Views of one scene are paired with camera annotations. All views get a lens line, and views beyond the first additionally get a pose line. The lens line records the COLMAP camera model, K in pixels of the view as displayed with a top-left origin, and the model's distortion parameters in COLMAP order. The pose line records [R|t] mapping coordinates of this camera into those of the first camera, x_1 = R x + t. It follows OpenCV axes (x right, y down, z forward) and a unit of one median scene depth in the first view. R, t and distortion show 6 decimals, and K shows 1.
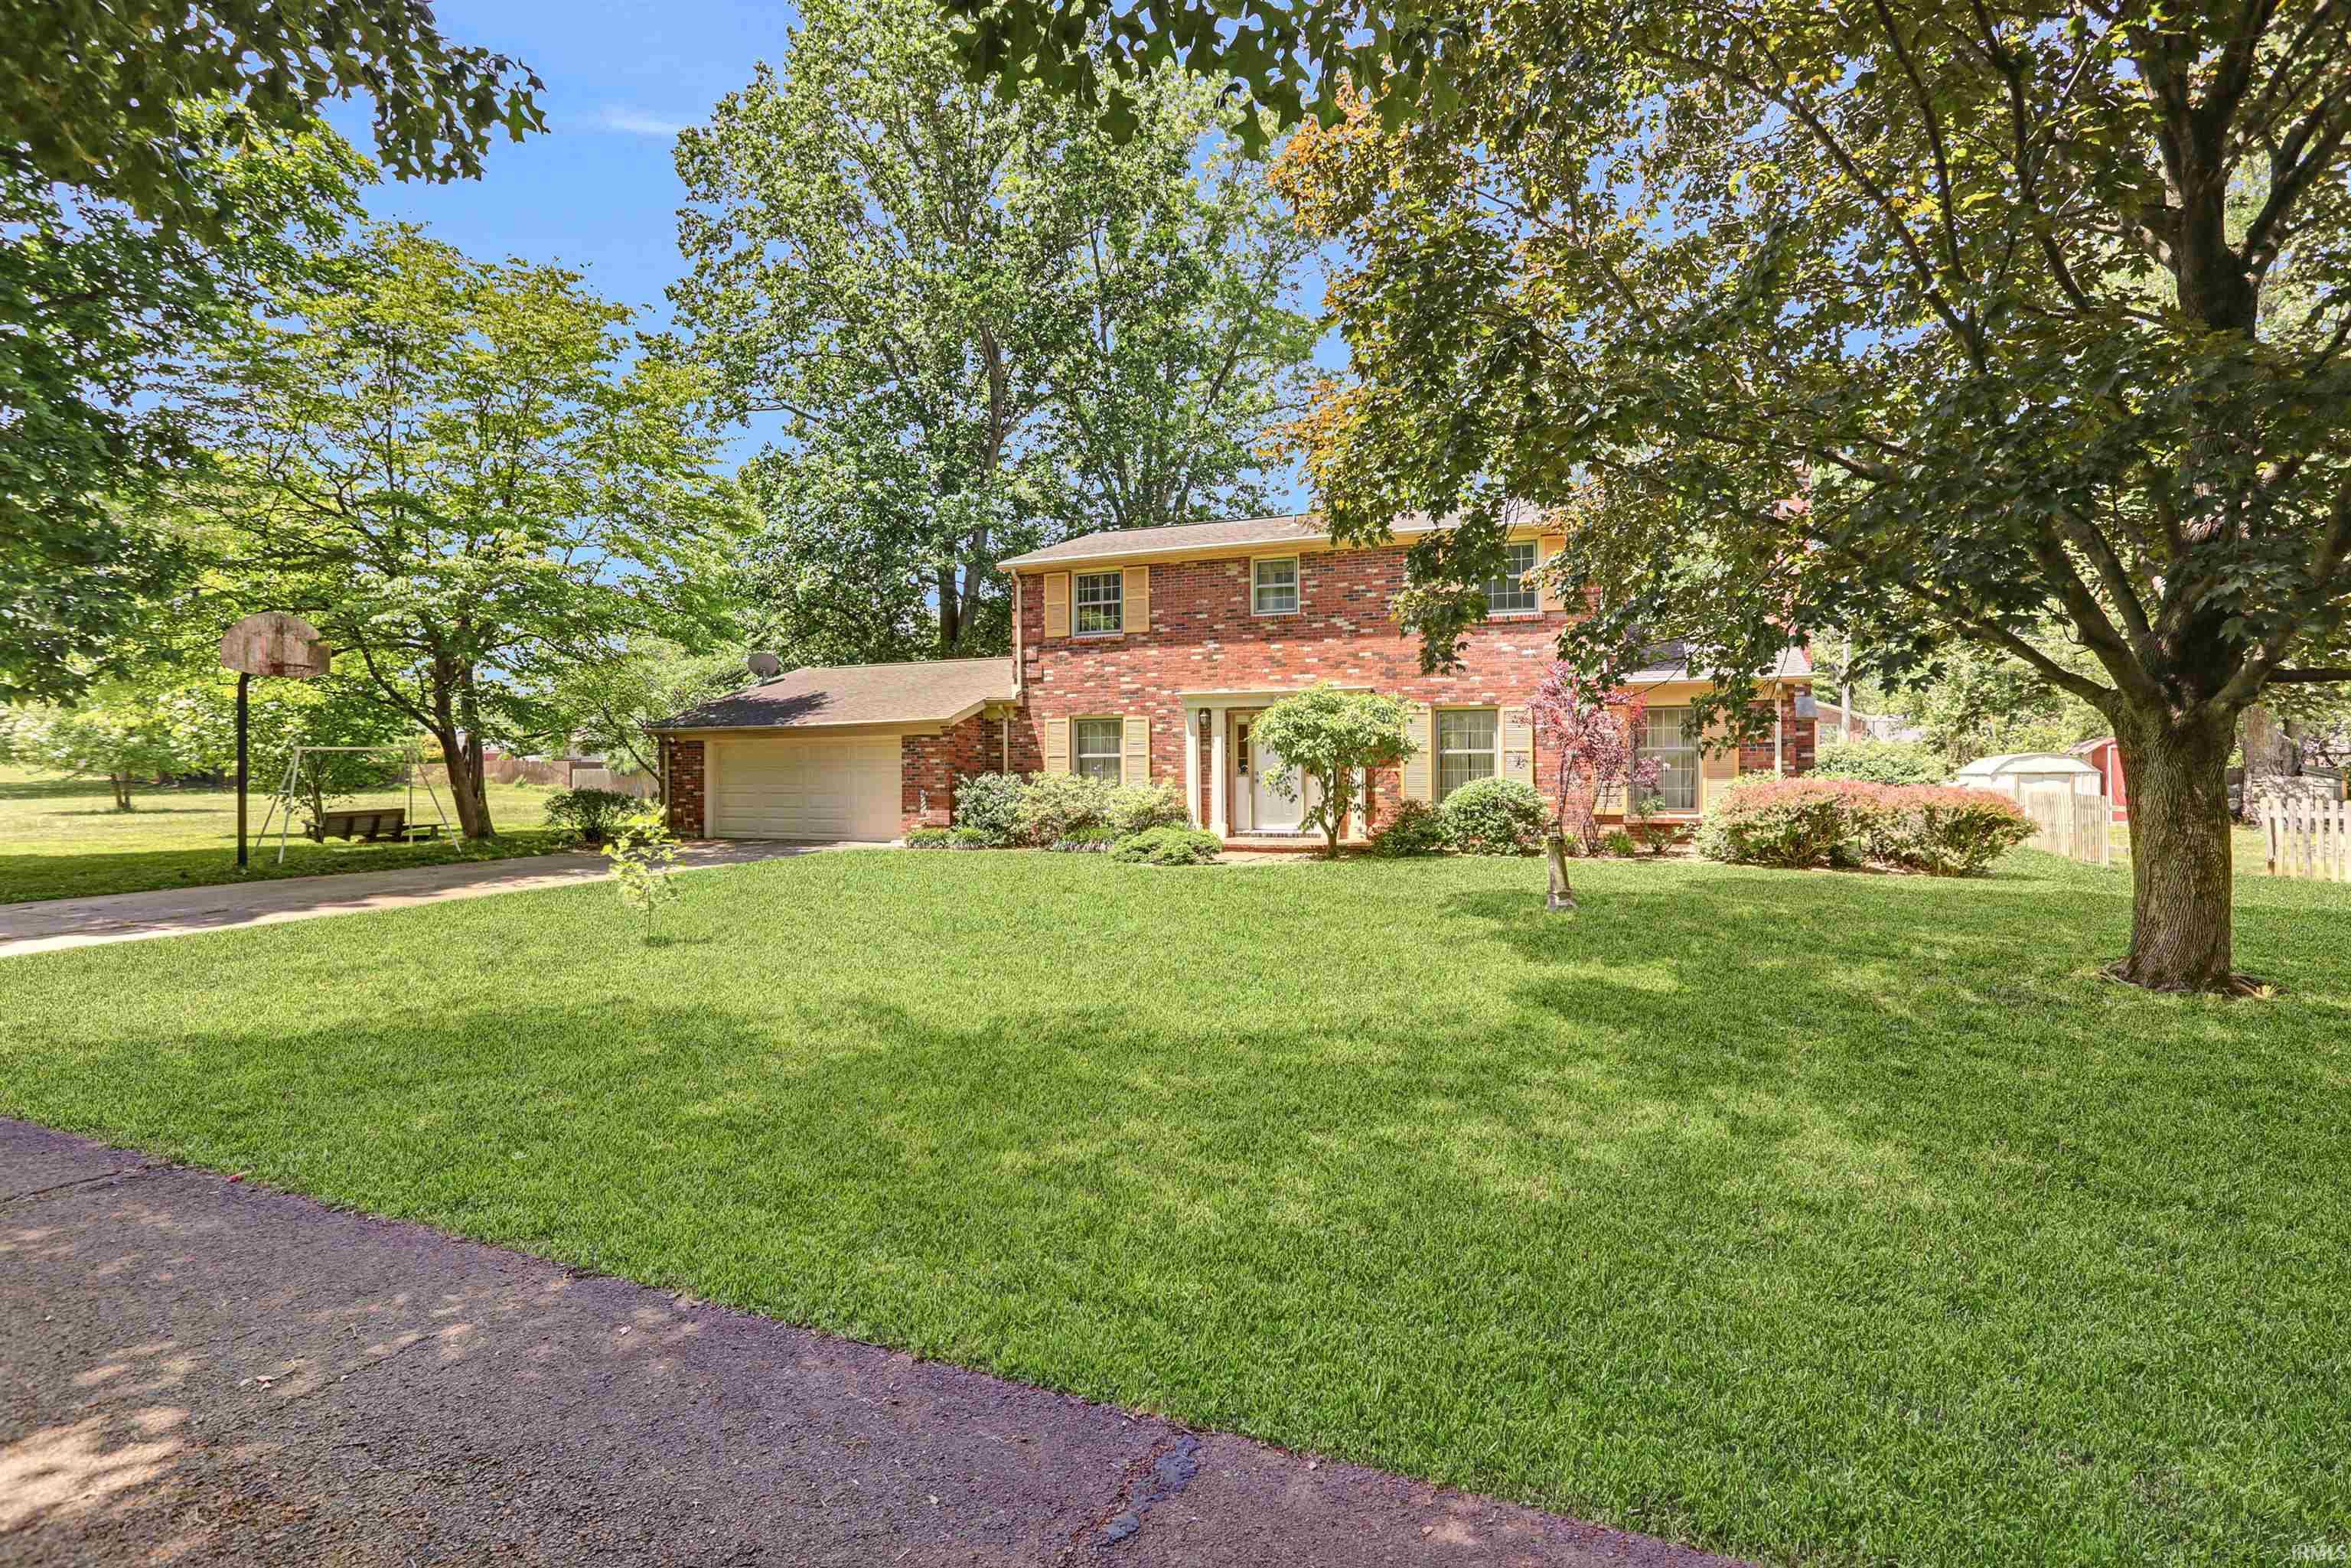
lens RADIAL K [[1142.3, 0, 1170.3], [0, 1142.3, 788.1], [0, 0, 1]] dist [-0.004933, -0.000361]
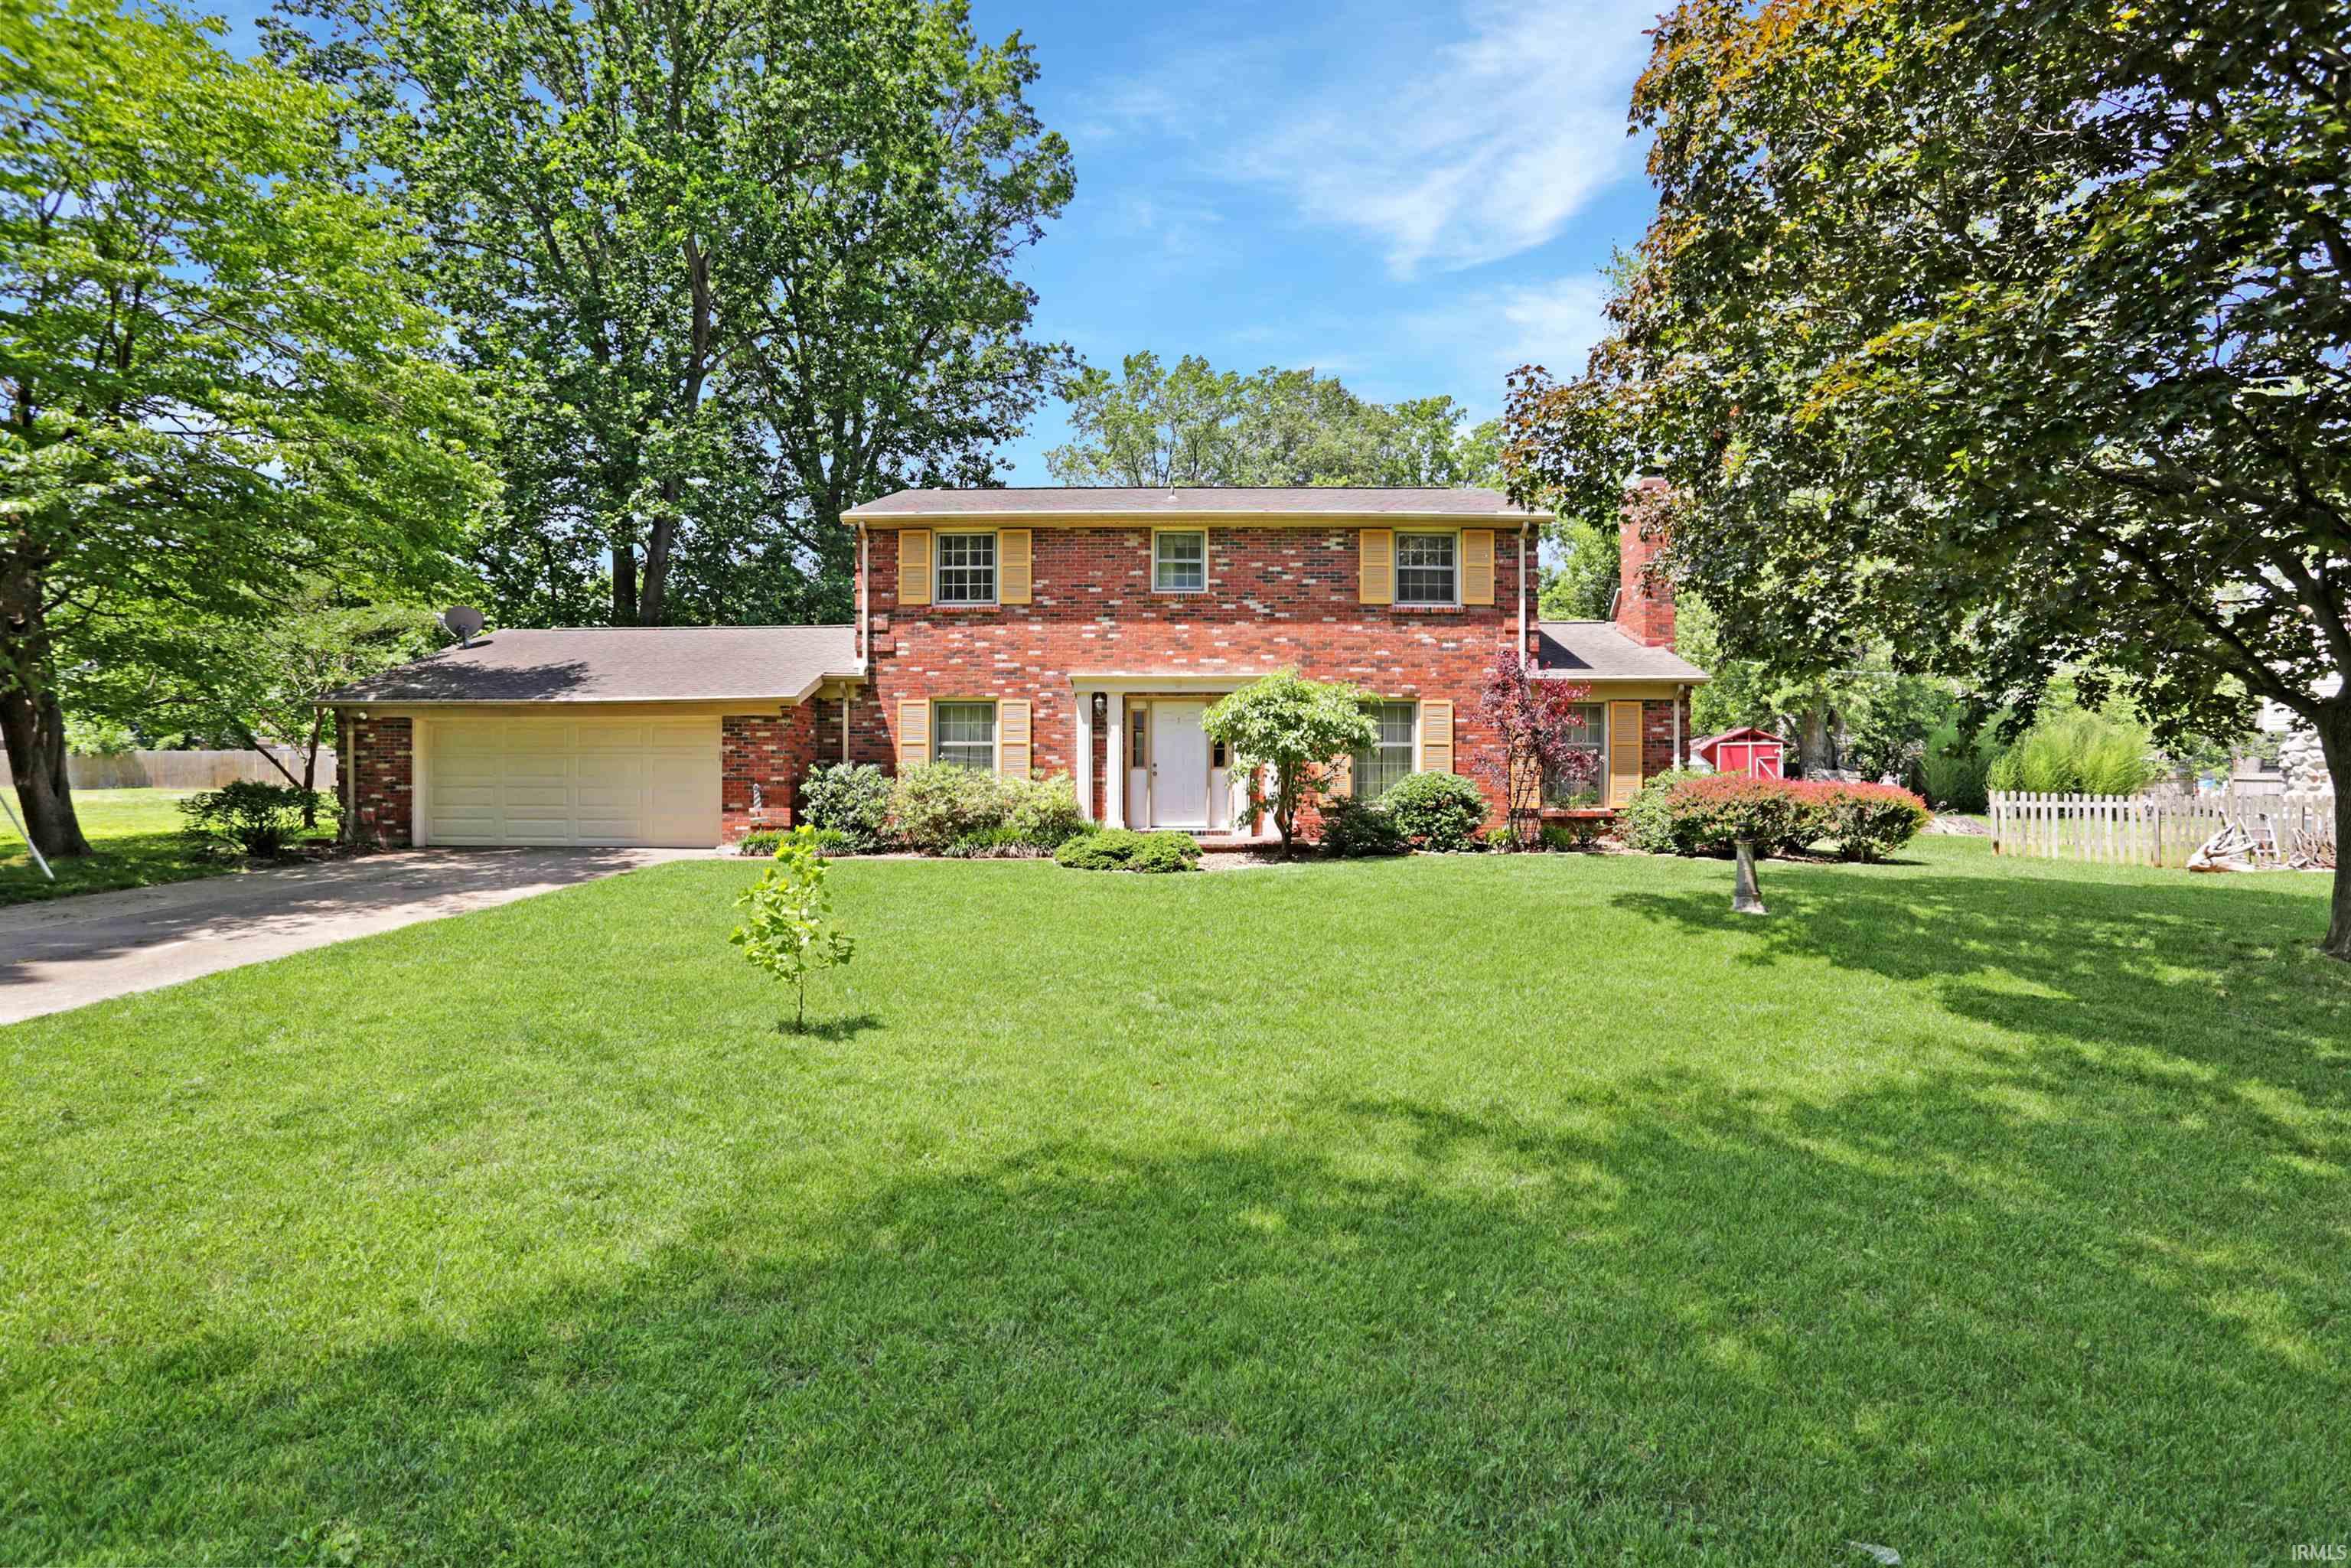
lens RADIAL K [[1142.3, 0, 1177.9], [0, 1142.3, 779.3], [0, 0, 1]] dist [-0.004933, -0.000361]
pose [[0.937486, 0.000102, 0.348024, -0.217701], [-0.001334, 0.999994, 0.003300, -0.004666], [-0.348021, -0.003558, 0.937480, 0.131777]]
